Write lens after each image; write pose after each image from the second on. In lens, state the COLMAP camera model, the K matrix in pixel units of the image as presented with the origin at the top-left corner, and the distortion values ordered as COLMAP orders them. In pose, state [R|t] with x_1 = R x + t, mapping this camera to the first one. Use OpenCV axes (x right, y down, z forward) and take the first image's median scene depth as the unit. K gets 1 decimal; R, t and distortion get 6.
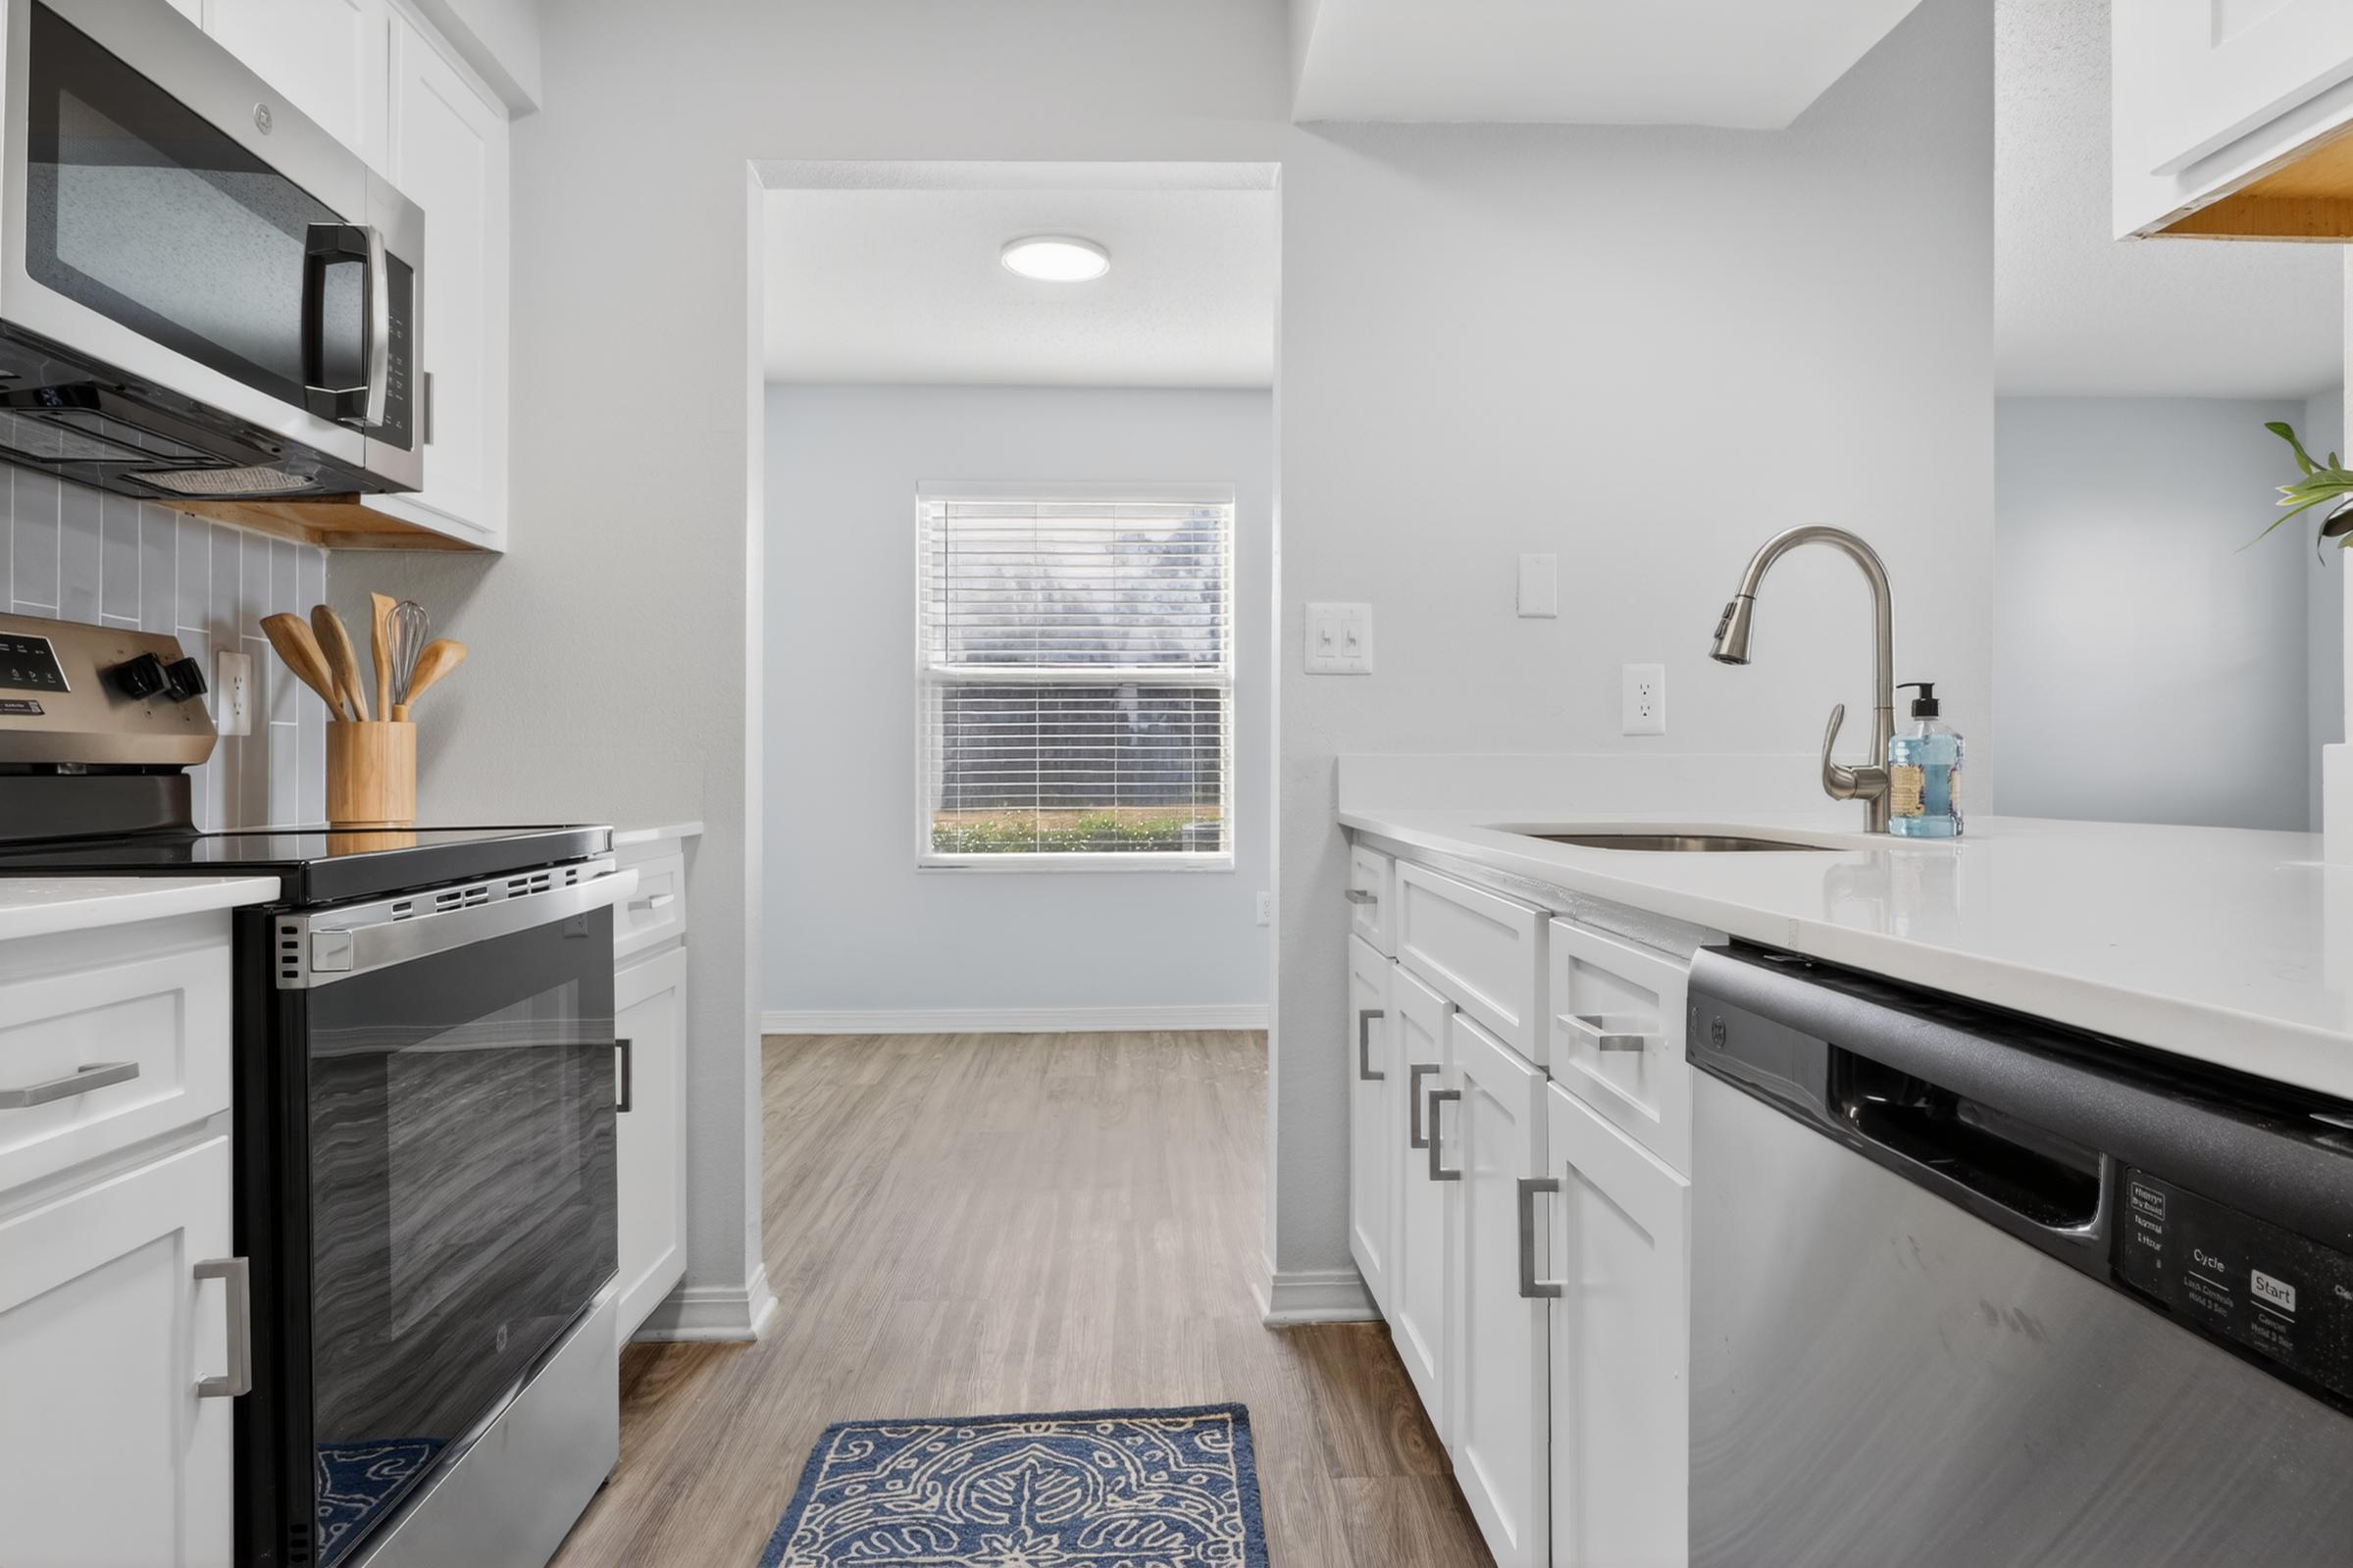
lens RADIAL K [[1281.8, 0, 1196.4], [0, 1281.8, 755.7], [0, 0, 1]] dist [0.000829, 0.000167]
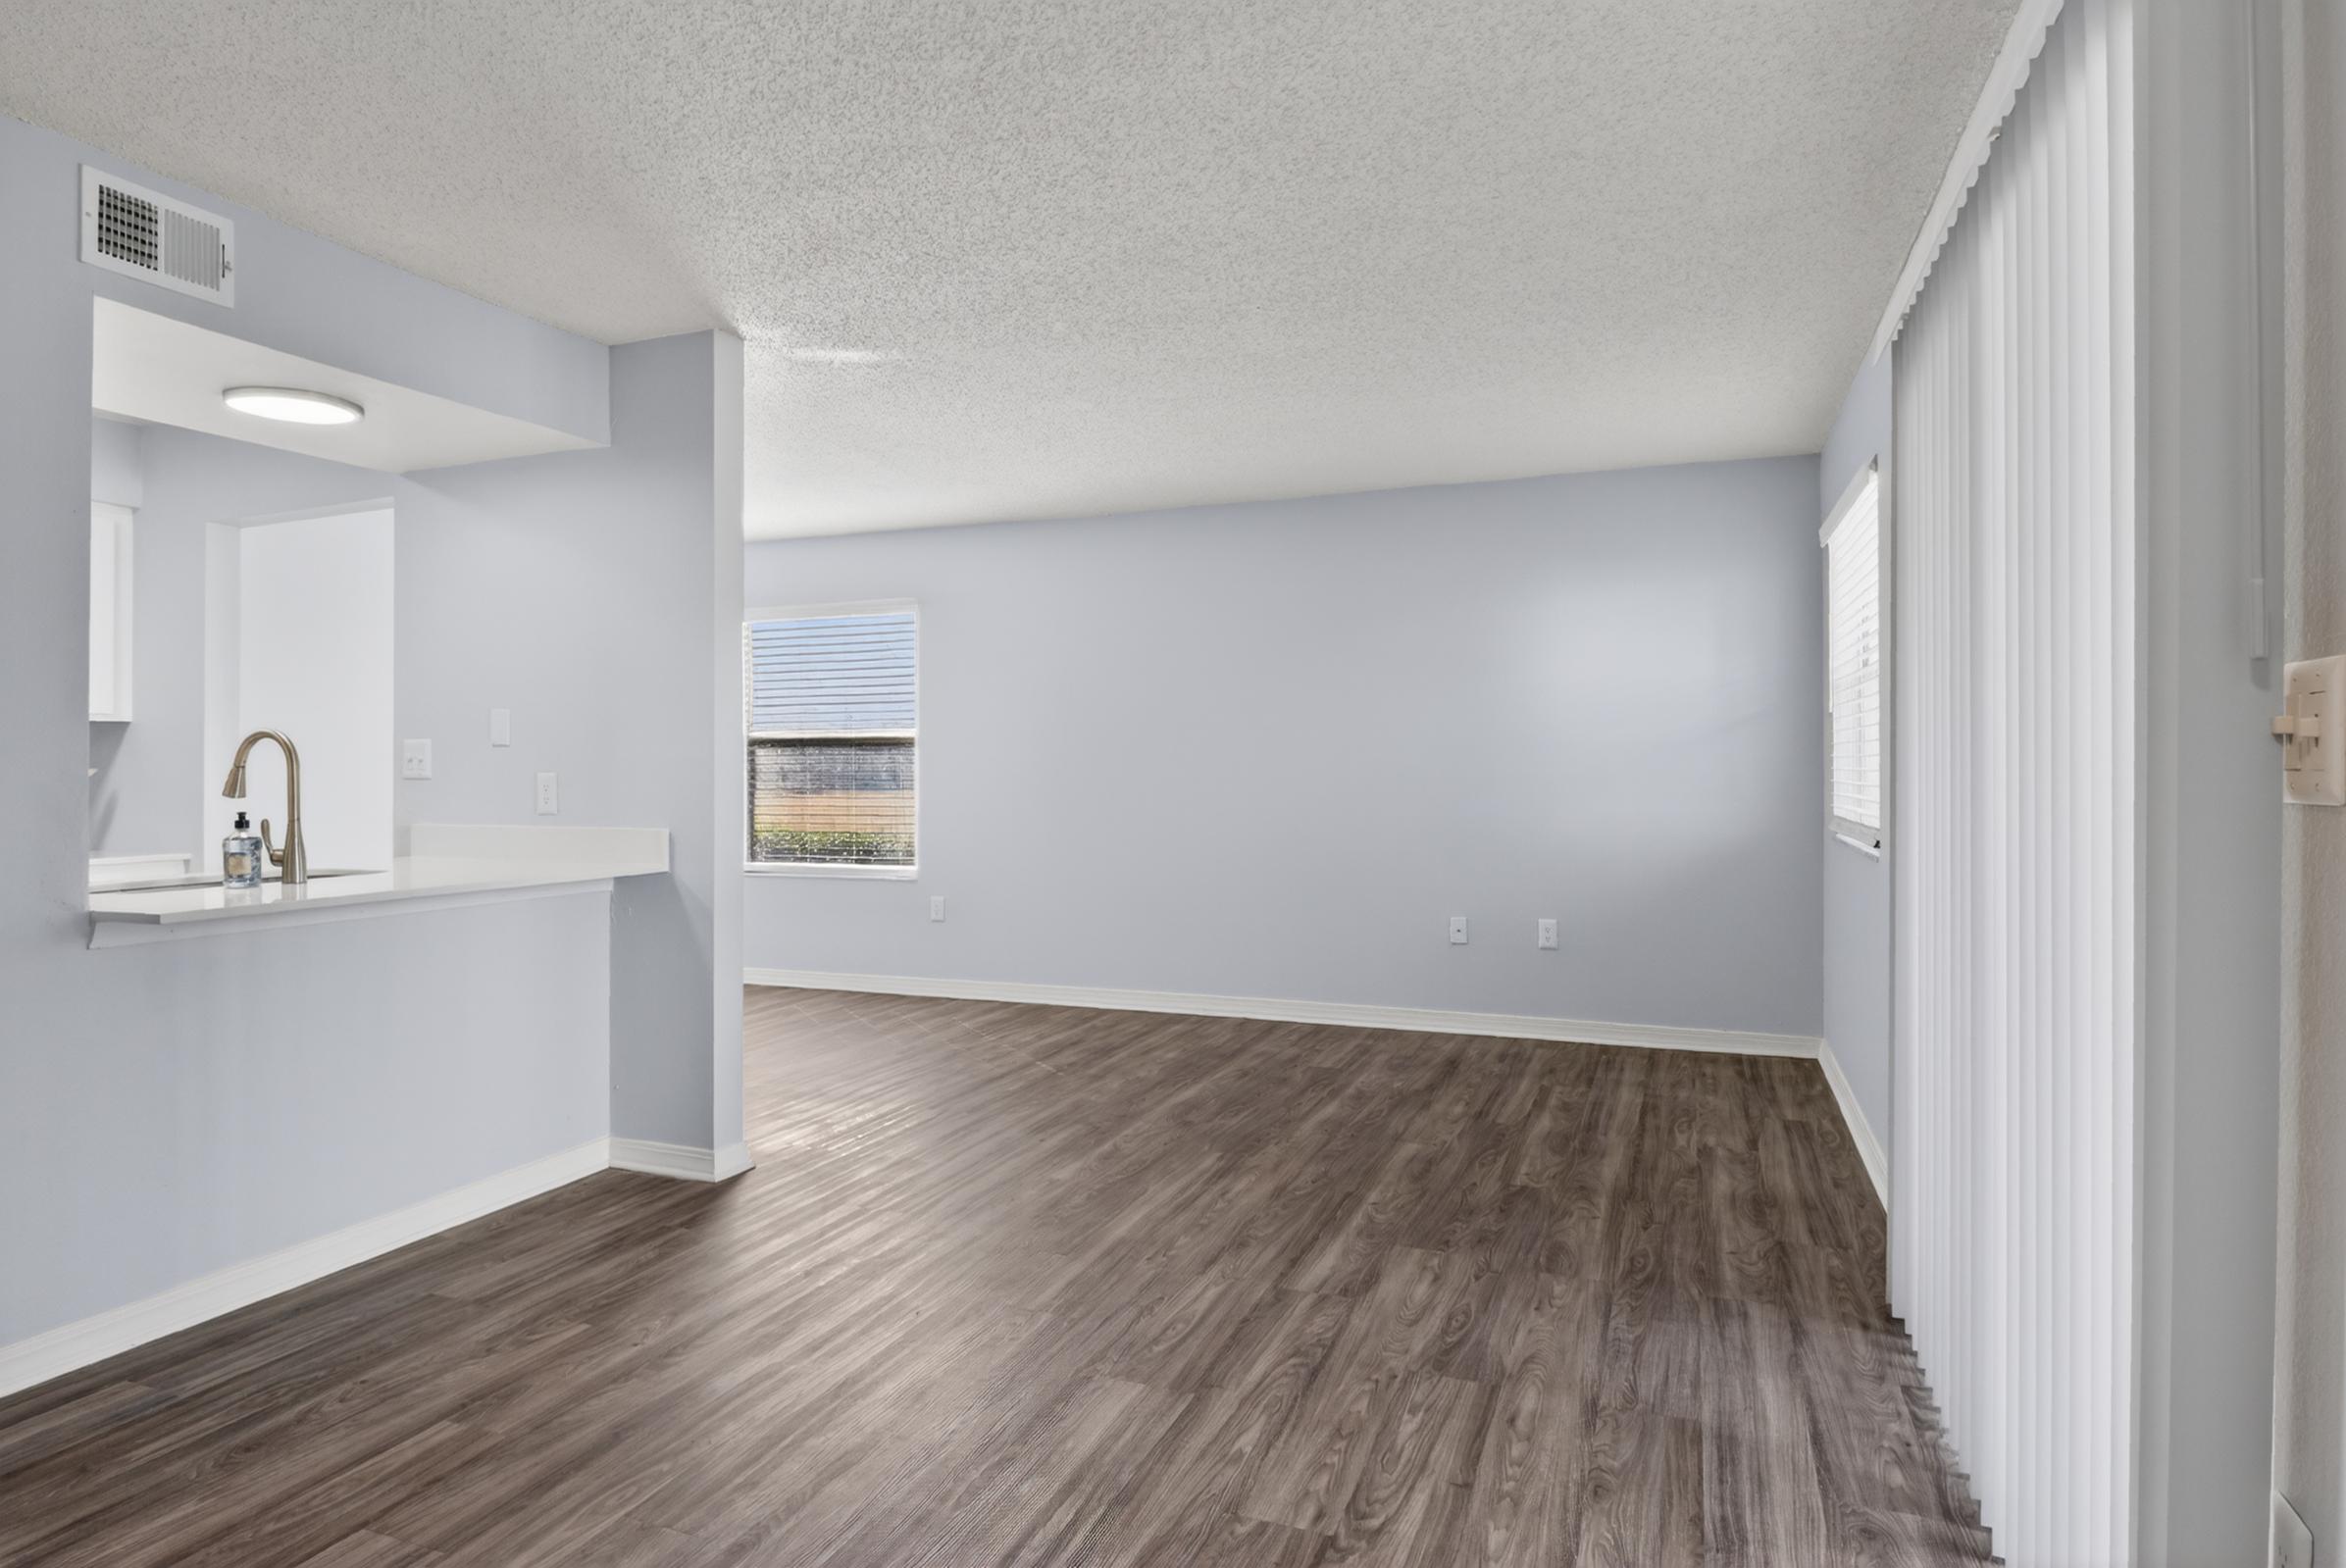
lens RADIAL K [[1278.0, 0, 1192.8], [0, 1278.0, 755.8], [0, 0, 1]] dist [0.000829, 0.000167]
pose [[0.908539, -0.002459, -0.417792, 2.463922], [0.004219, 0.999986, 0.003288, -0.129066], [0.417778, -0.004750, 0.908537, -0.239958]]
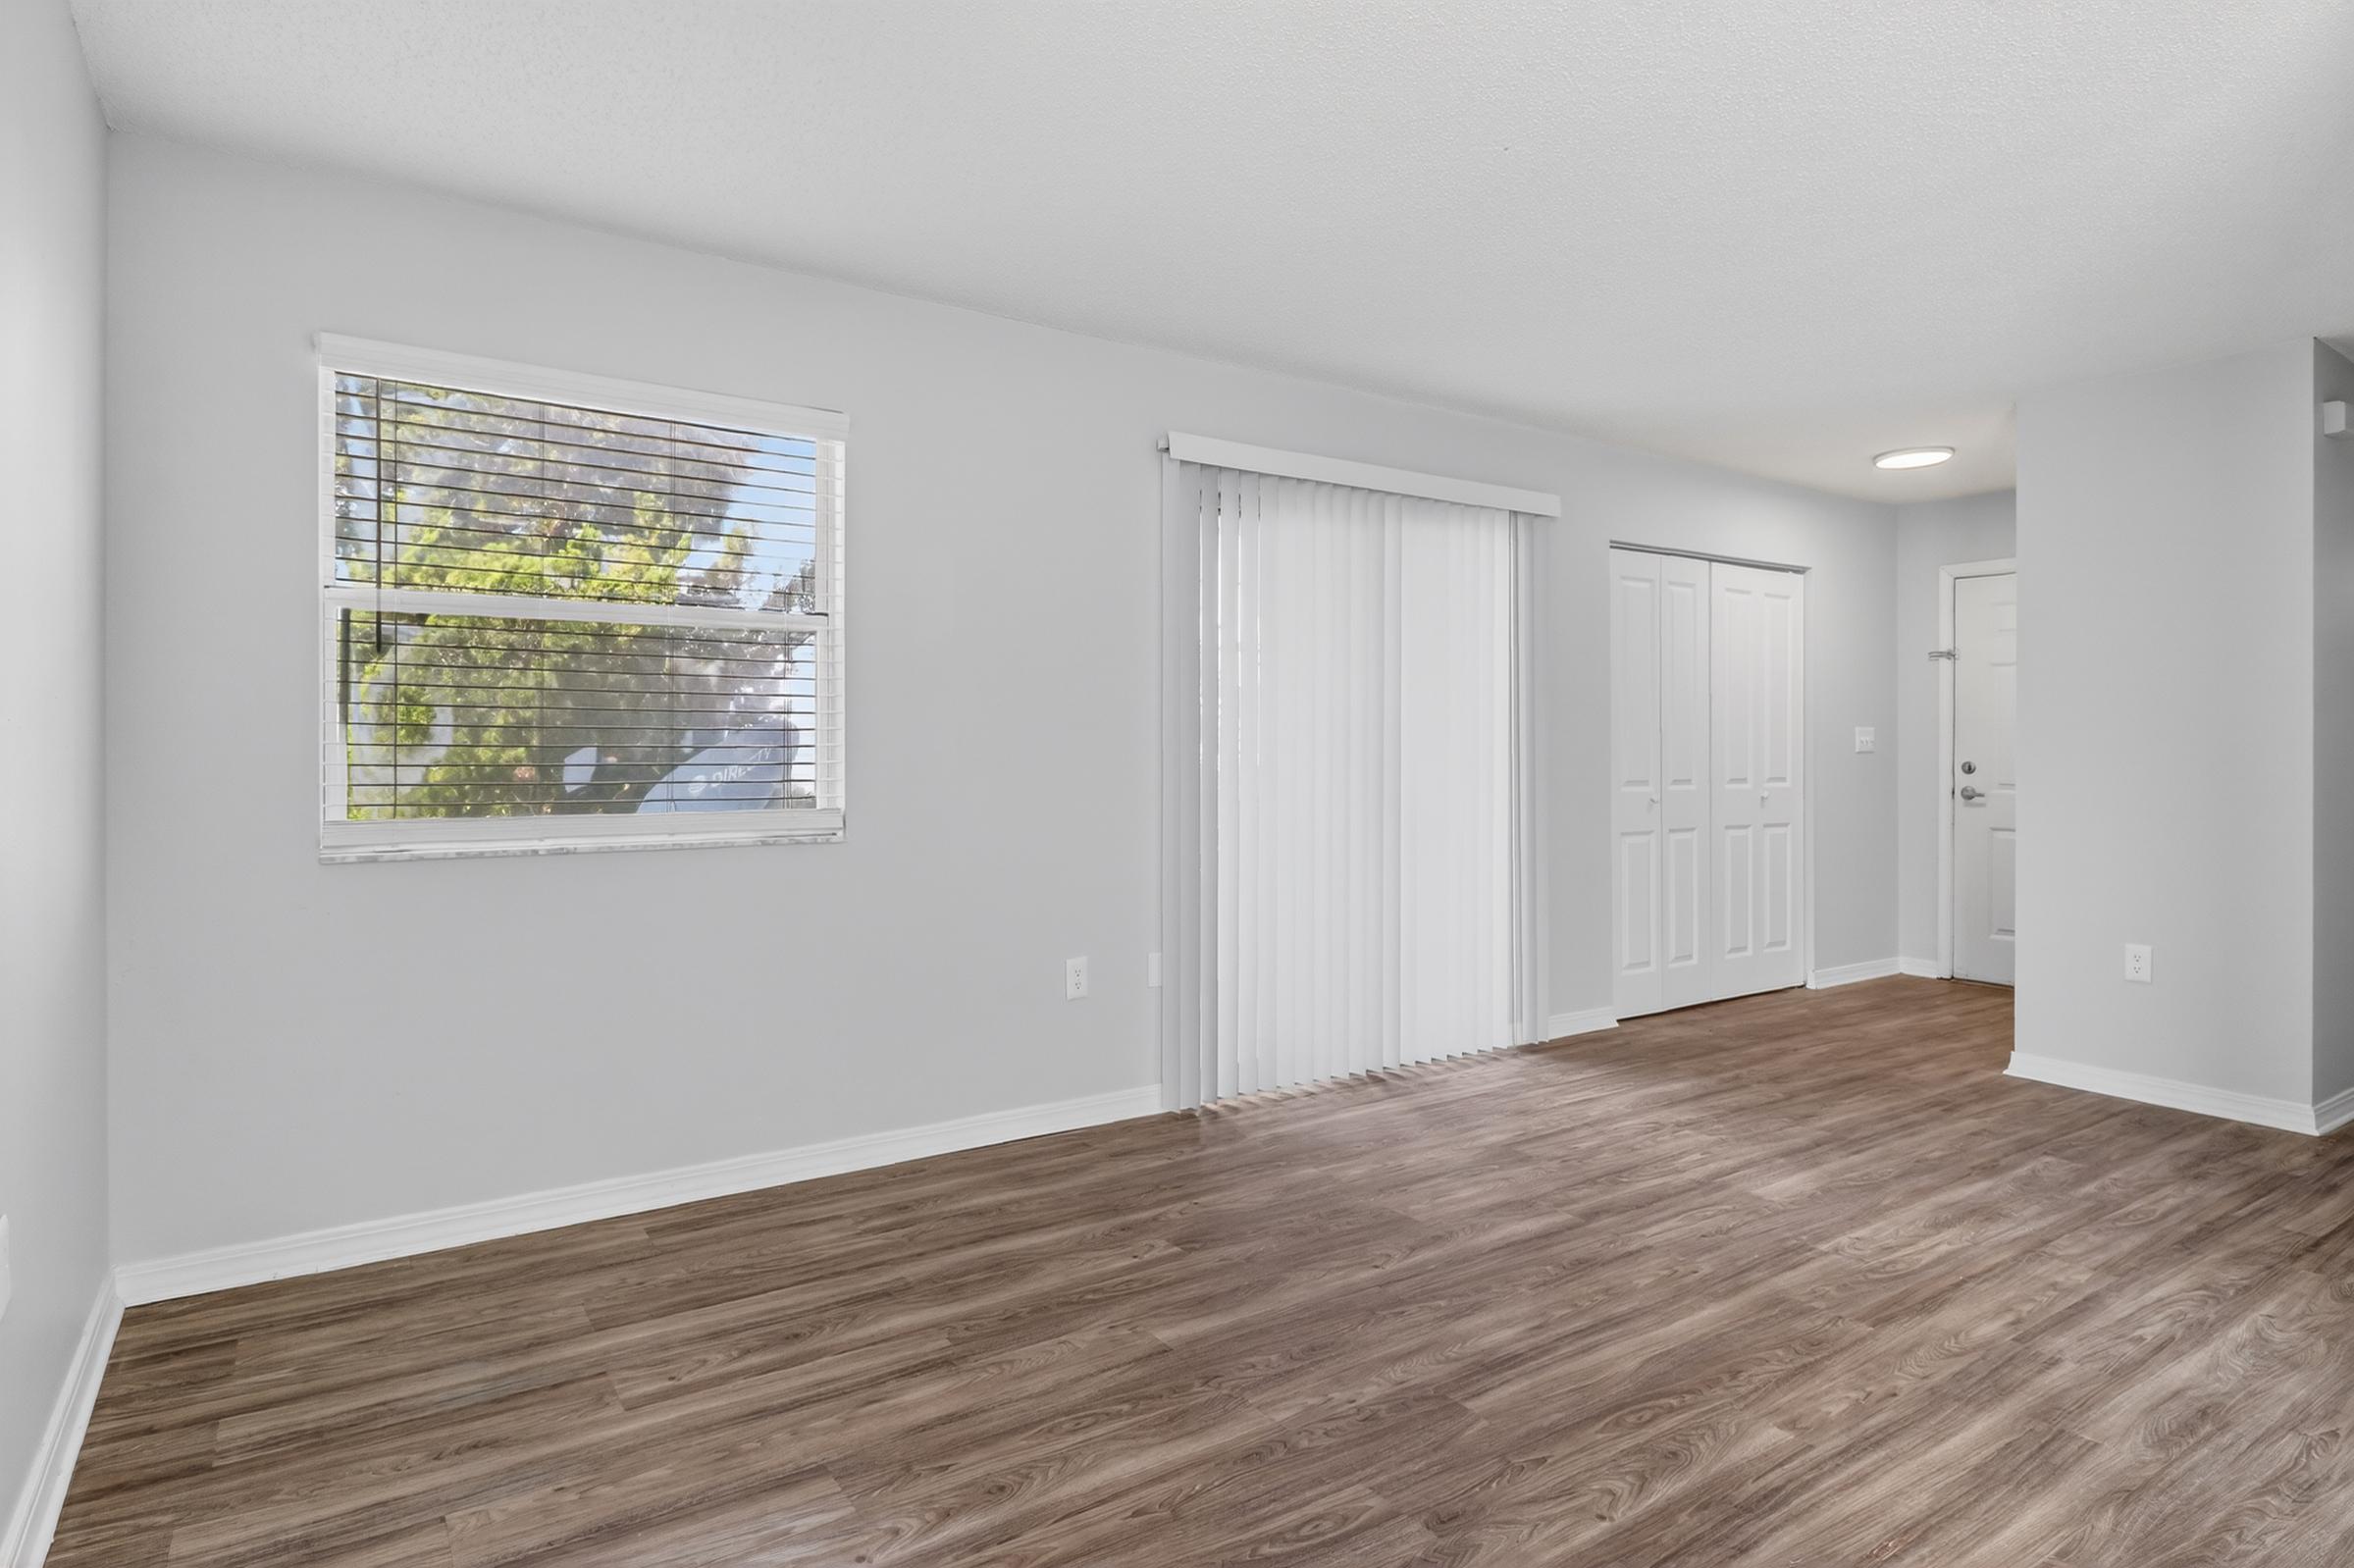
lens RADIAL K [[1303.5, 0, 1187.3], [0, 1303.5, 735.9], [0, 0, 1]] dist [-0.001674, -0.008349]
pose [[-0.509997, 0.003092, 0.860170, 0.510329], [-0.010530, 0.999896, -0.009838, -0.091047], [-0.860112, -0.014075, -0.509912, 2.841738]]
